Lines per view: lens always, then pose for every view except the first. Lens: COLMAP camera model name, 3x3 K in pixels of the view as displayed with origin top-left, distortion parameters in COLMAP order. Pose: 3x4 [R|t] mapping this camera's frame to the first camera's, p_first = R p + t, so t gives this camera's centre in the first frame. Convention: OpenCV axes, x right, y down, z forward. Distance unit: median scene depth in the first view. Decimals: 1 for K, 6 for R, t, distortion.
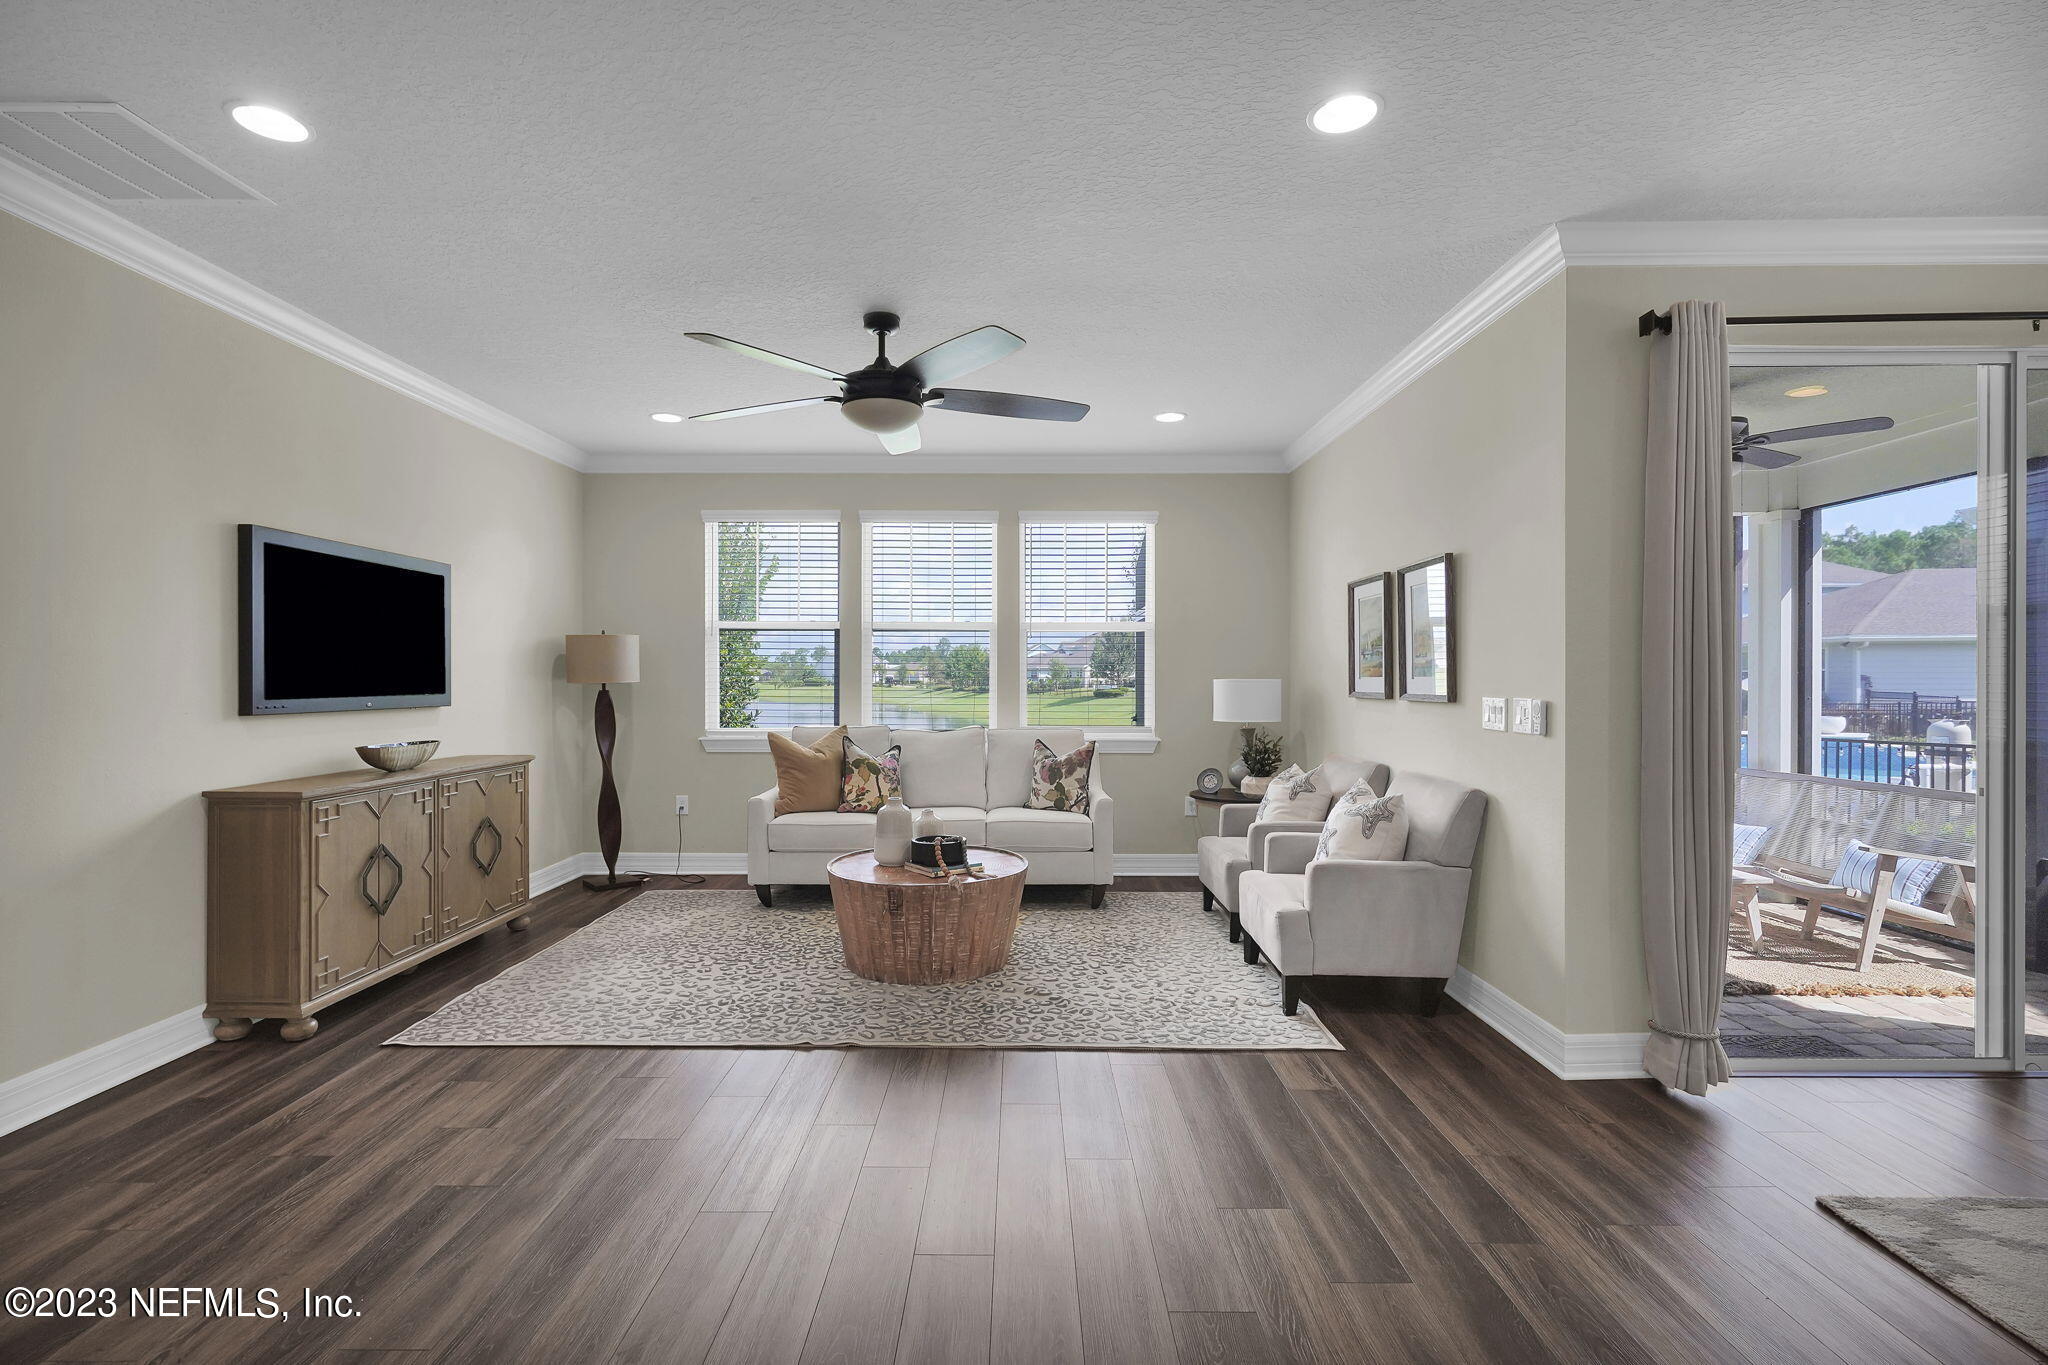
lens RADIAL K [[932.2, 0, 1024.0], [0, 932.2, 682.5], [0, 0, 1]] dist [0.000915, 0.000130]
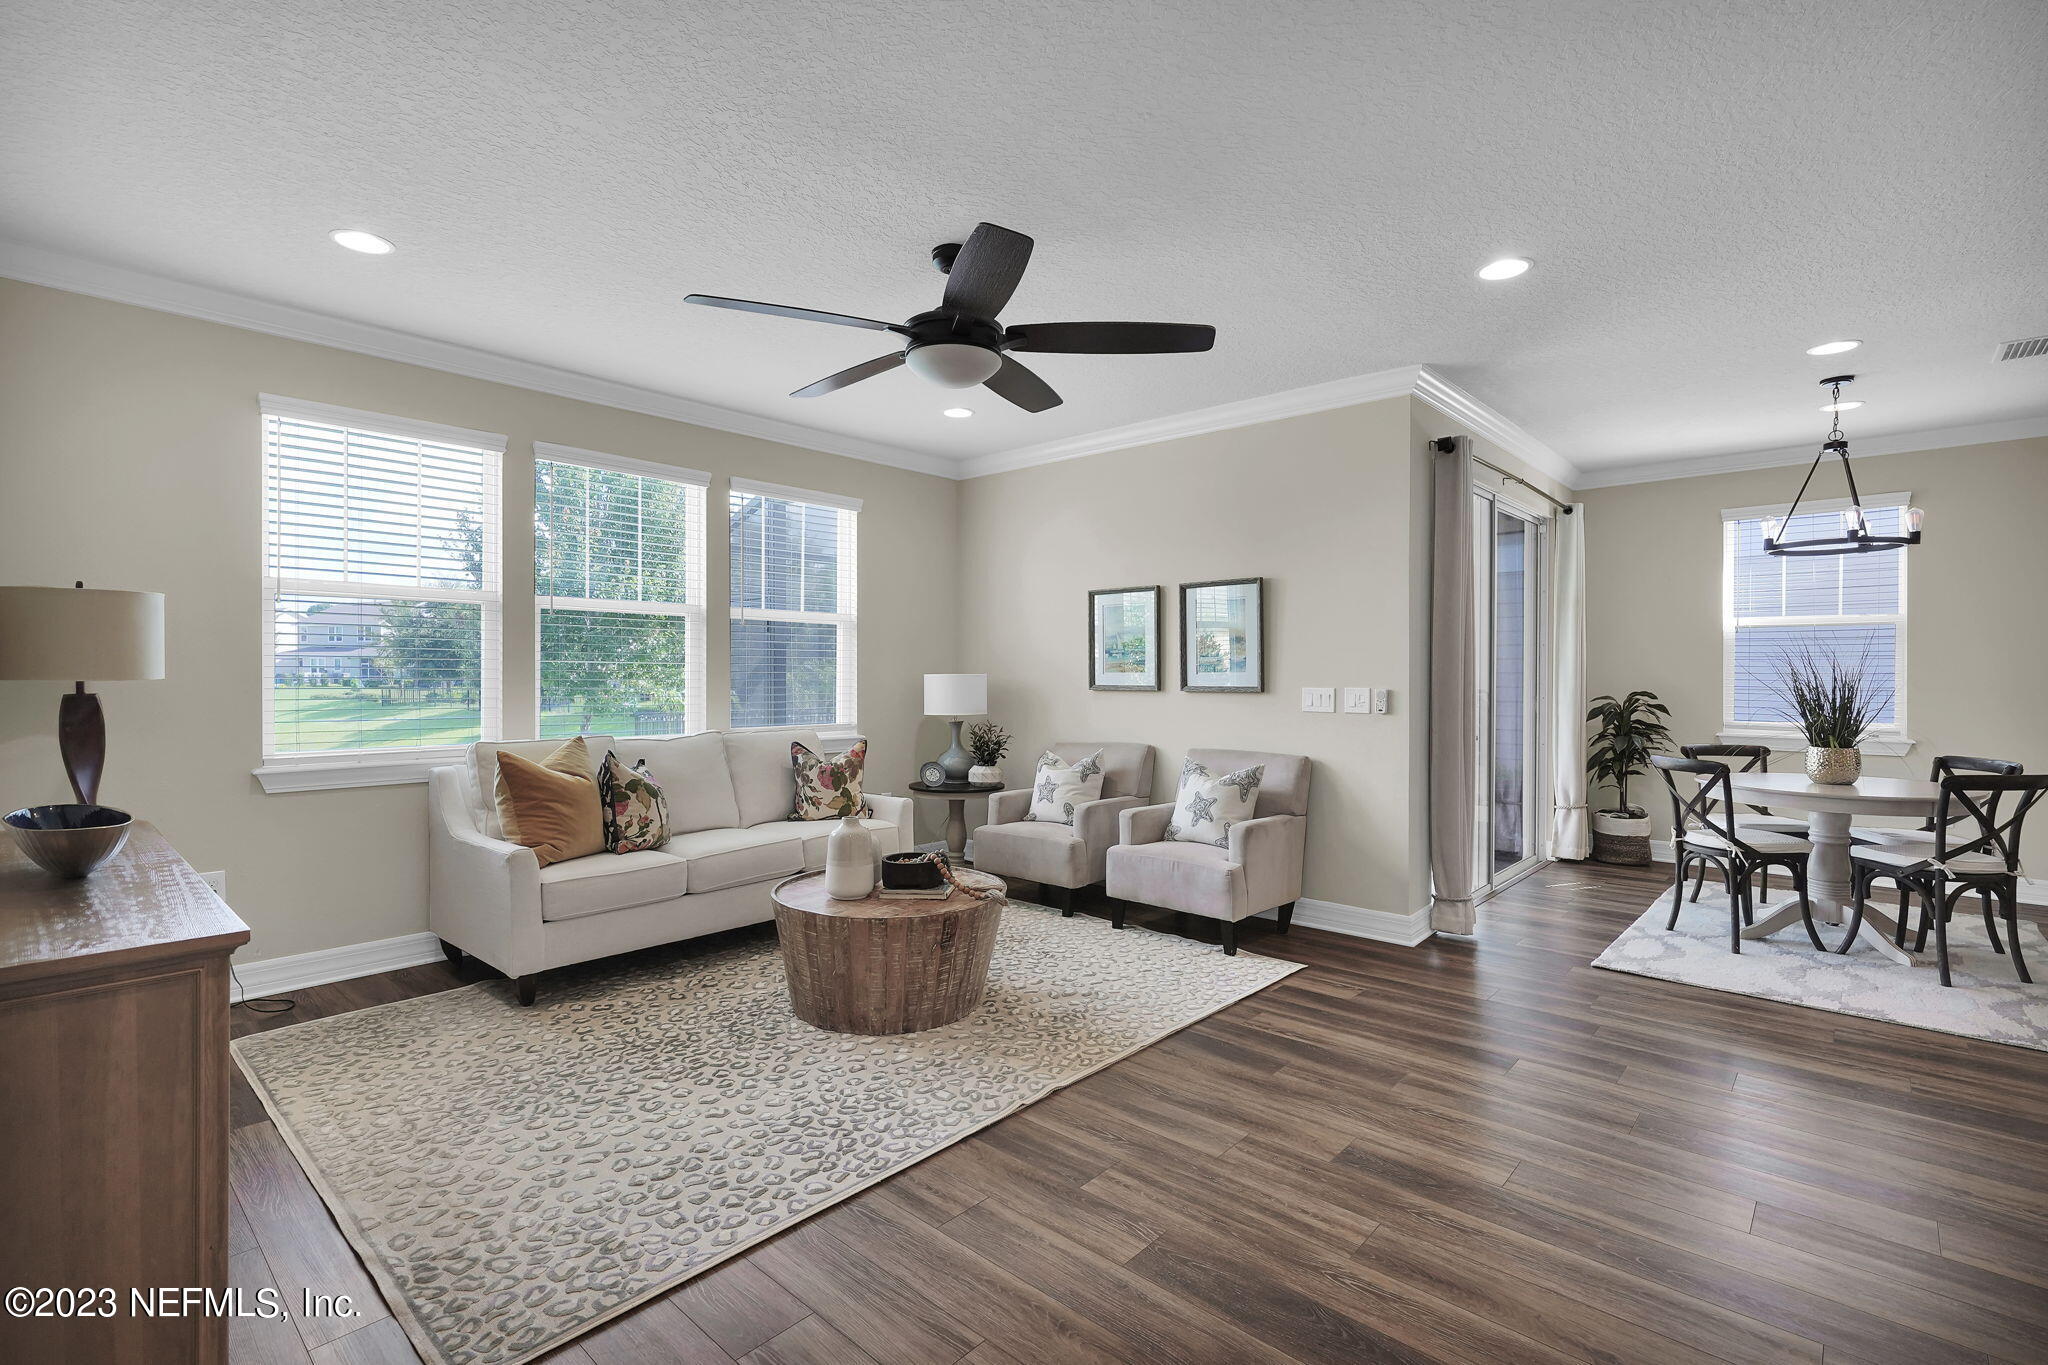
lens RADIAL K [[932.2, 0, 1024.0], [0, 932.2, 682.5], [0, 0, 1]] dist [0.000915, 0.000130]
pose [[0.670855, -0.005057, 0.741572, -0.660544], [0.000979, 0.999982, 0.005934, -0.000148], [-0.741588, -0.003255, 0.670847, 0.336291]]
